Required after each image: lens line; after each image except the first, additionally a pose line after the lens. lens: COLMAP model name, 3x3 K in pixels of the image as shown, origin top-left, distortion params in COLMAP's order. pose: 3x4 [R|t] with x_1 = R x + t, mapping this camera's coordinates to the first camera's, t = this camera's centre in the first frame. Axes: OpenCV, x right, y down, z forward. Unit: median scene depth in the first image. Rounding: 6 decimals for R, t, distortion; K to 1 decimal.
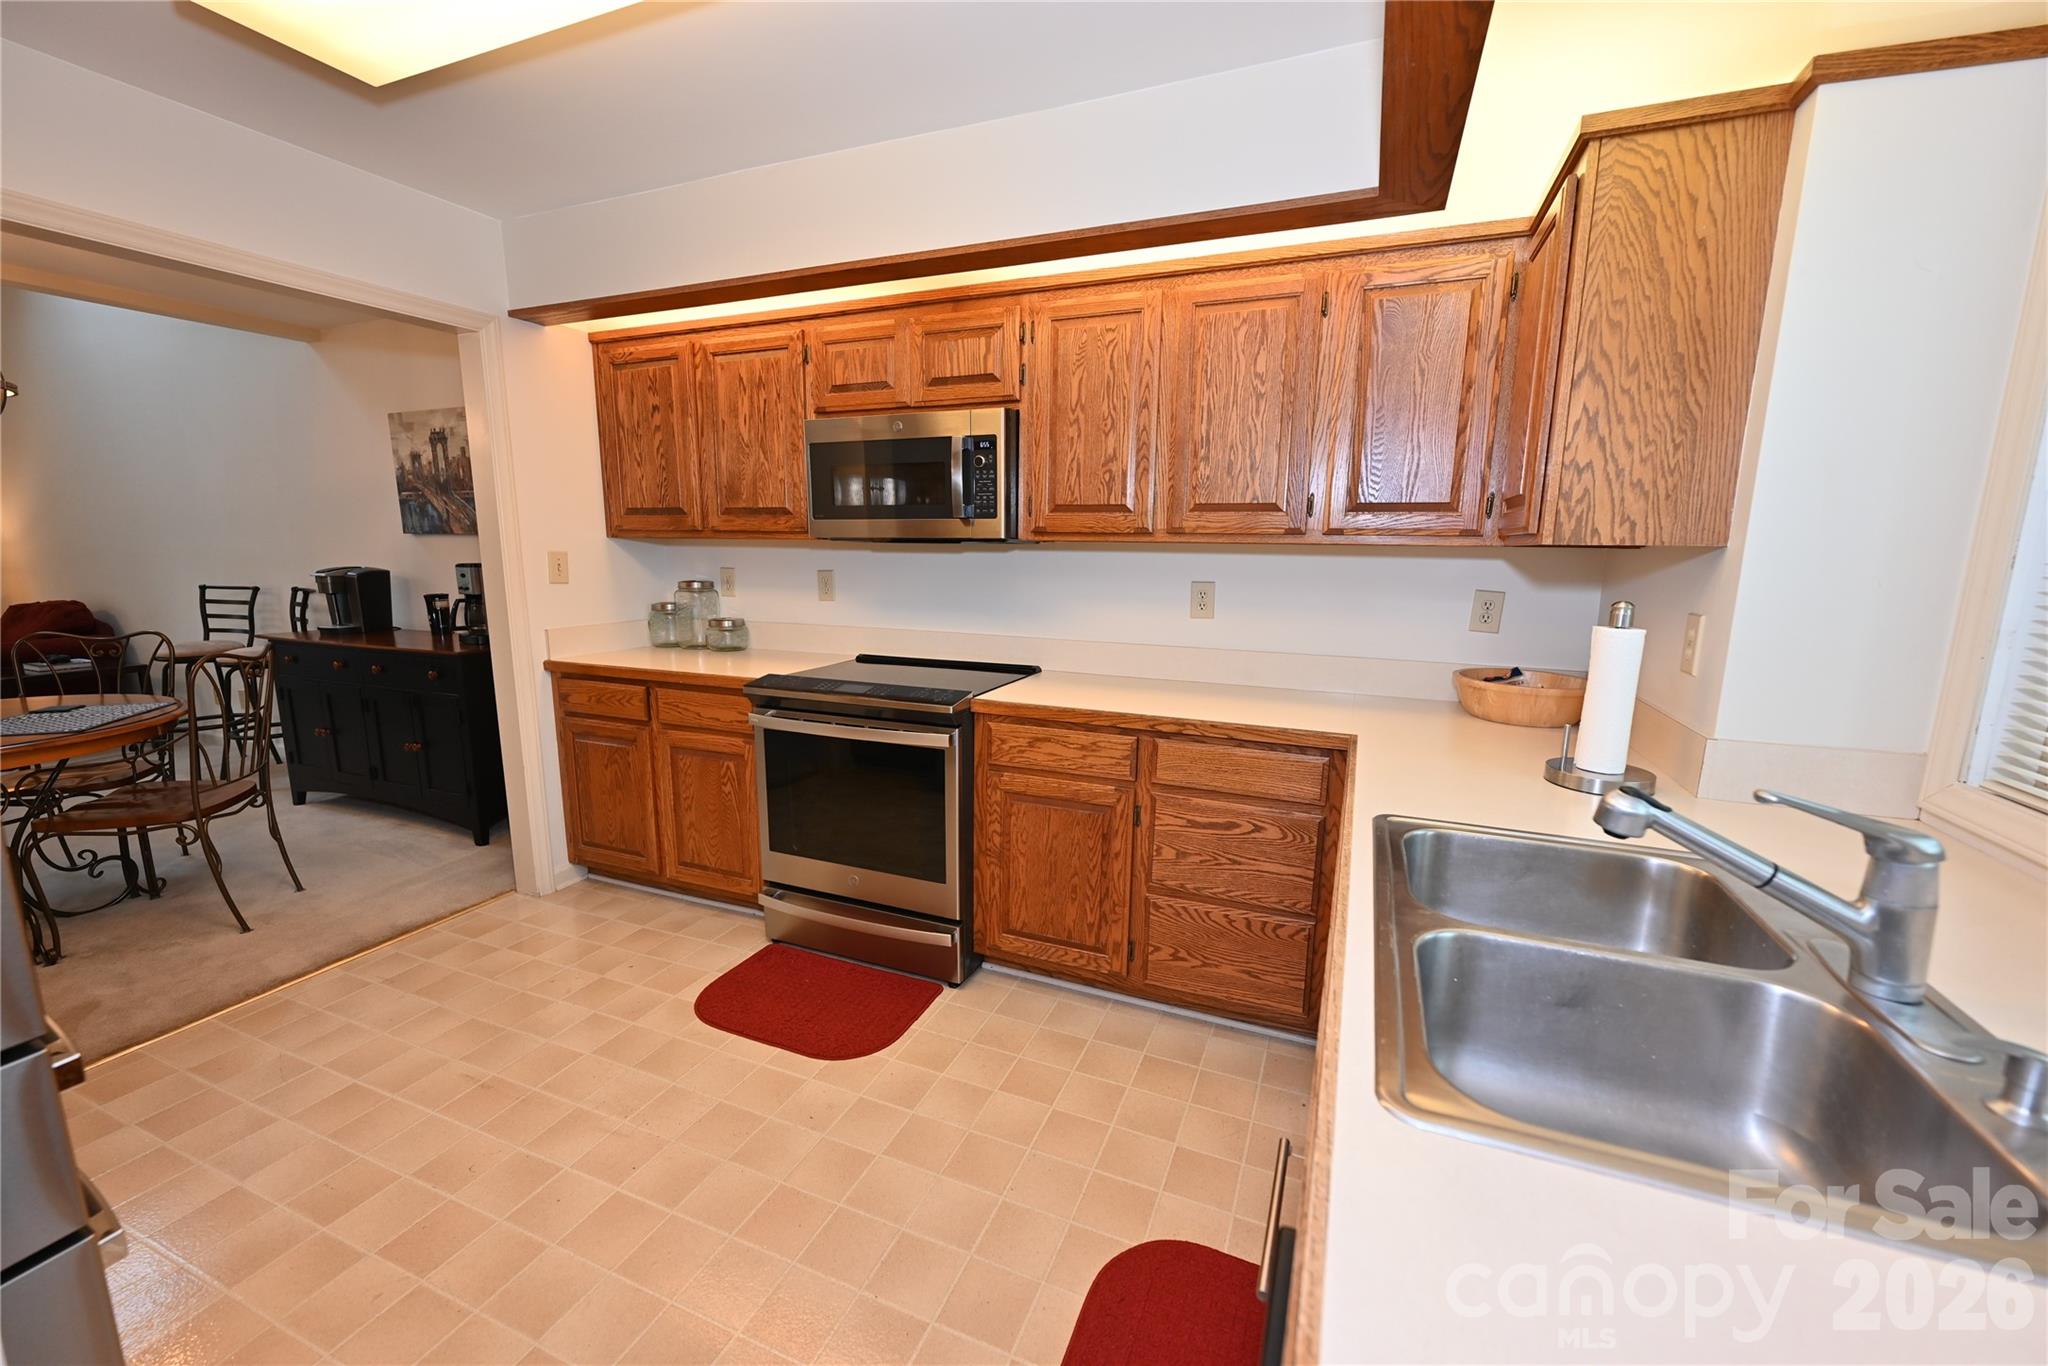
lens RADIAL K [[815.1, 0, 1029.6], [0, 815.1, 683.7], [0, 0, 1]] dist [0.000311, -0.000085]
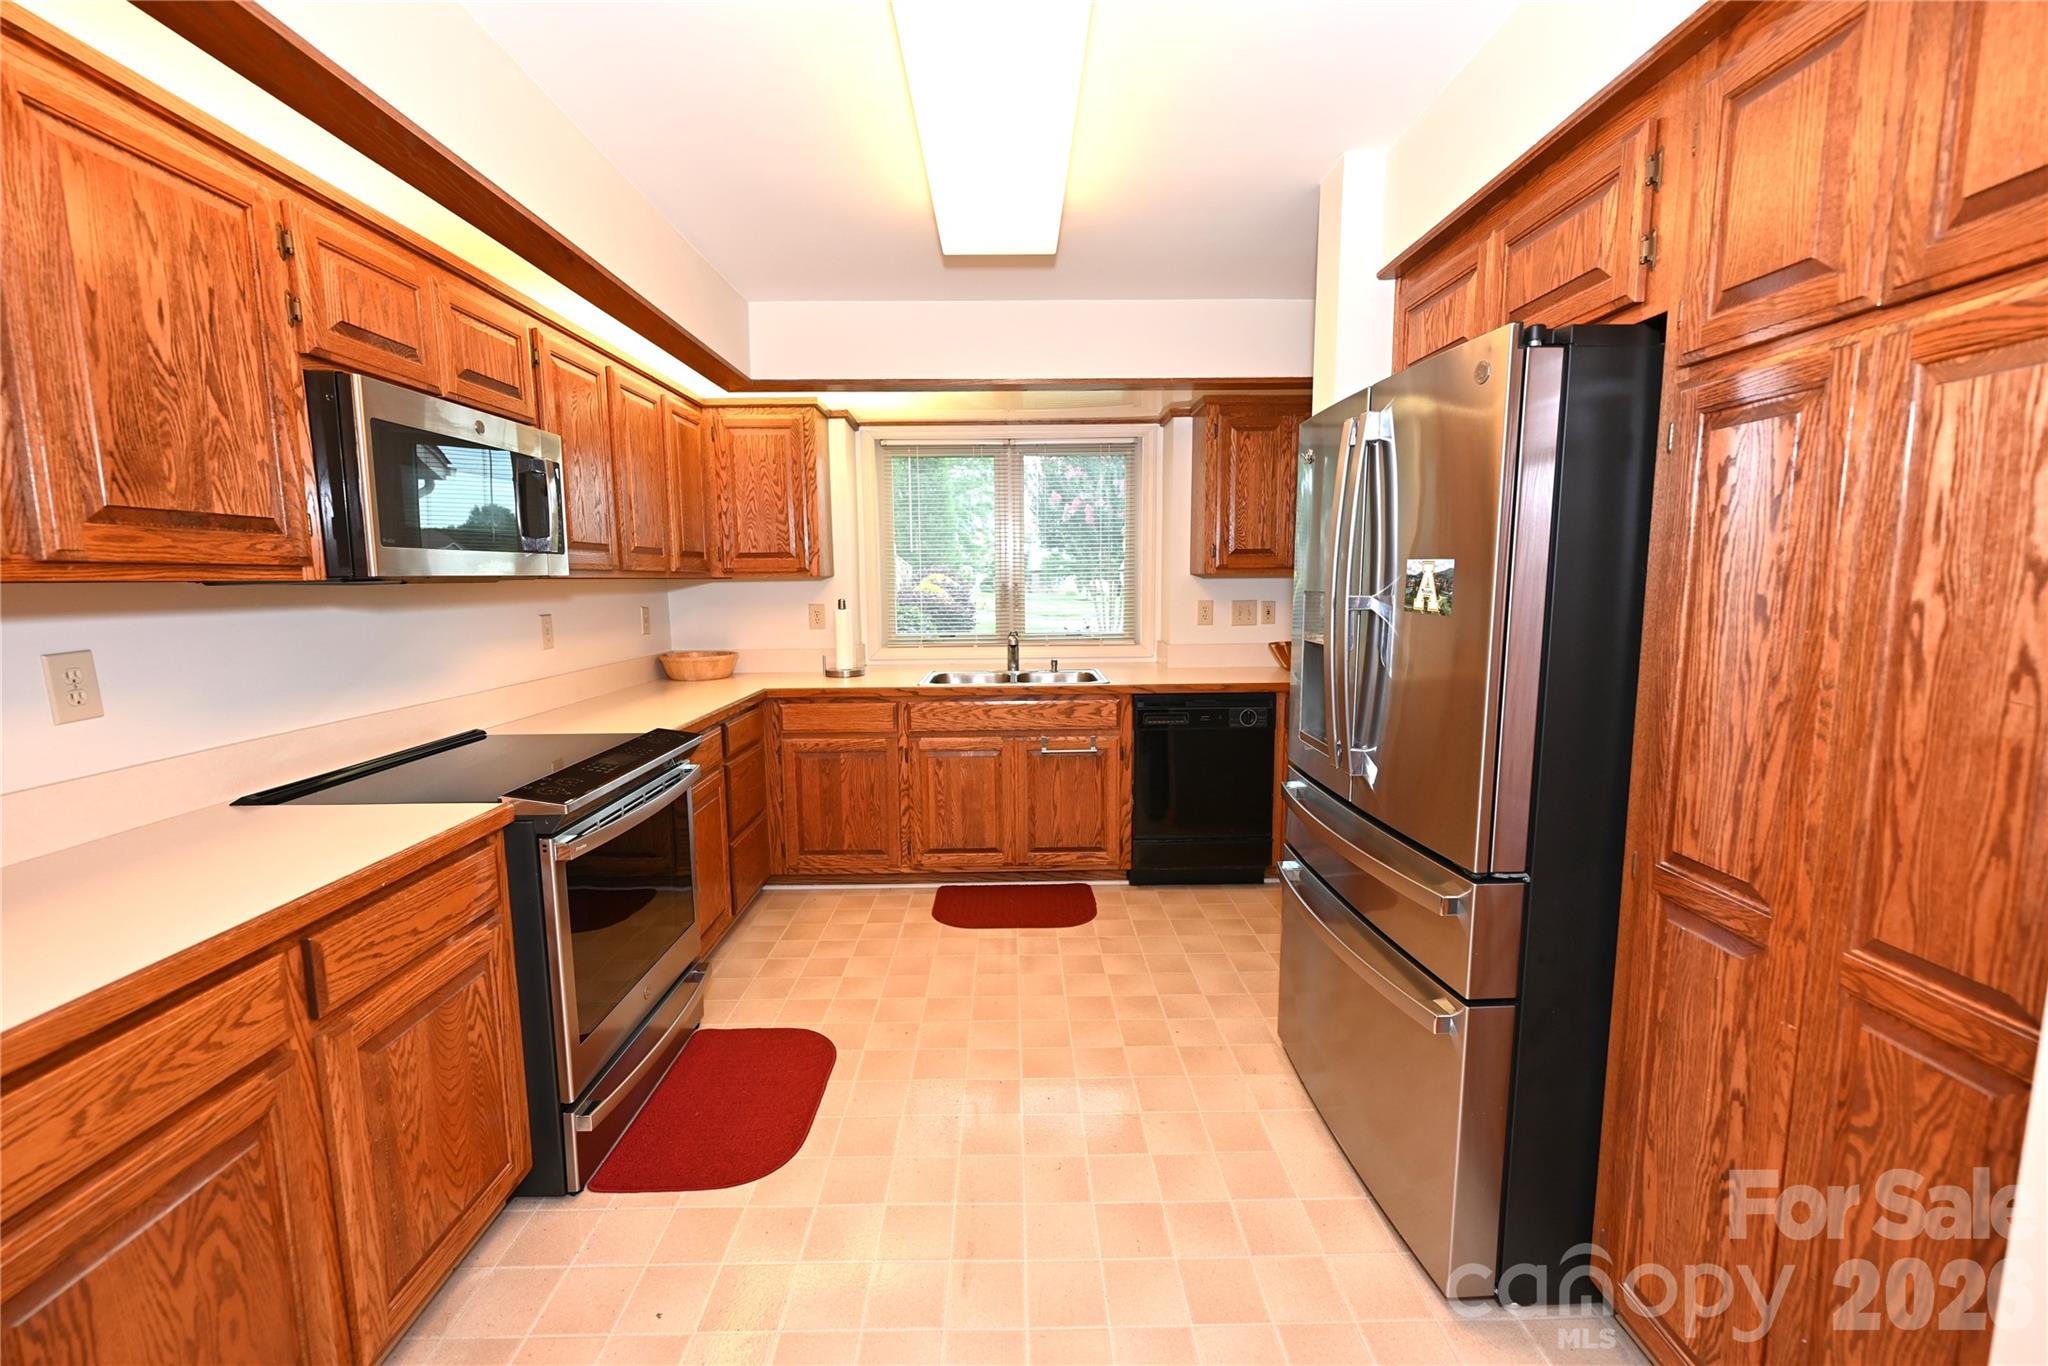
lens RADIAL K [[832.8, 0, 1022.8], [0, 832.8, 681.6], [0, 0, 1]] dist [-0.000916, 0.000074]
pose [[-0.396976, -0.120570, 0.909875, -1.031176], [0.164501, 0.965936, 0.199770, -0.155015], [-0.902967, 0.228979, -0.363619, 0.844951]]
